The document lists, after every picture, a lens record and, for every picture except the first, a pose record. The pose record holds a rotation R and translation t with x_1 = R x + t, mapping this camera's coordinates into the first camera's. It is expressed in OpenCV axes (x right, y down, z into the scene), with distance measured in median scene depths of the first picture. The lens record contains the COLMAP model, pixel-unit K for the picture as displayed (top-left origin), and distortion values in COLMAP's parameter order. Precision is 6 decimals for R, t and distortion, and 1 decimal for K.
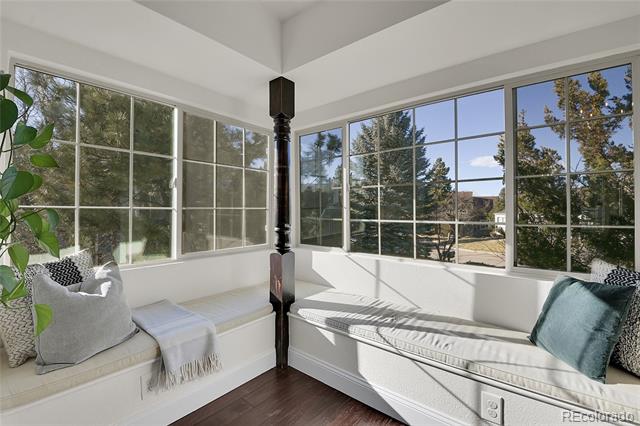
lens RADIAL K [[282.0, 0, 319.6], [0, 282.0, 210.2], [0, 0, 1]] dist [-0.016115, -0.013239]
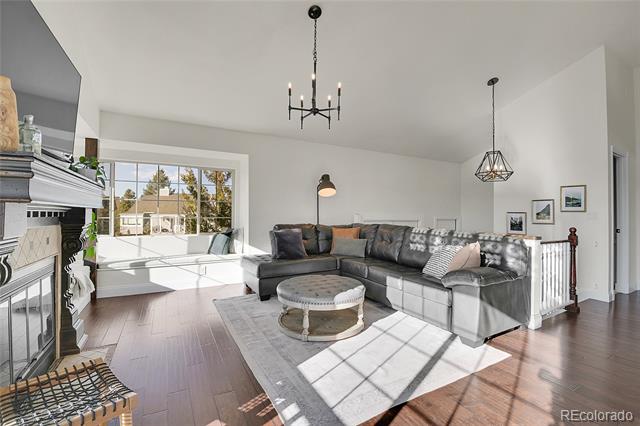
lens RADIAL K [[284.8, 0, 330.8], [0, 284.8, 211.5], [0, 0, 1]] dist [-0.020258, -0.000296]
pose [[0.350359, 0.003508, 0.936609, -1.256204], [-0.008629, 0.999963, -0.000518, -0.020653], [-0.936576, -0.007901, 0.350377, -1.019575]]
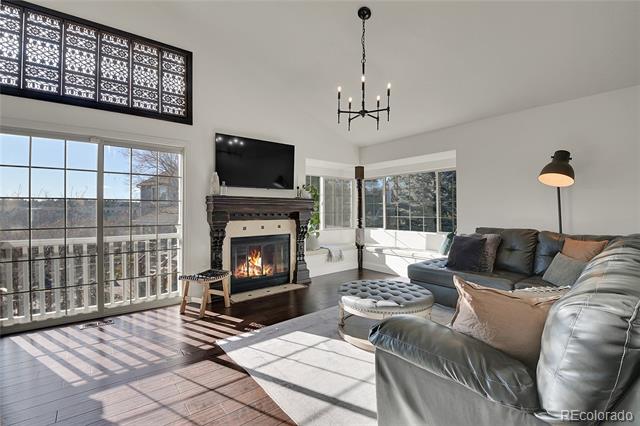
lens RADIAL K [[281.2, 0, 316.4], [0, 281.2, 216.7], [0, 0, 1]] dist [-0.015853, -0.000418]
pose [[0.979049, -0.000408, -0.203627, 0.012997], [0.005954, 0.999628, 0.026623, -0.040846], [0.203540, -0.027278, 0.978687, -1.826569]]
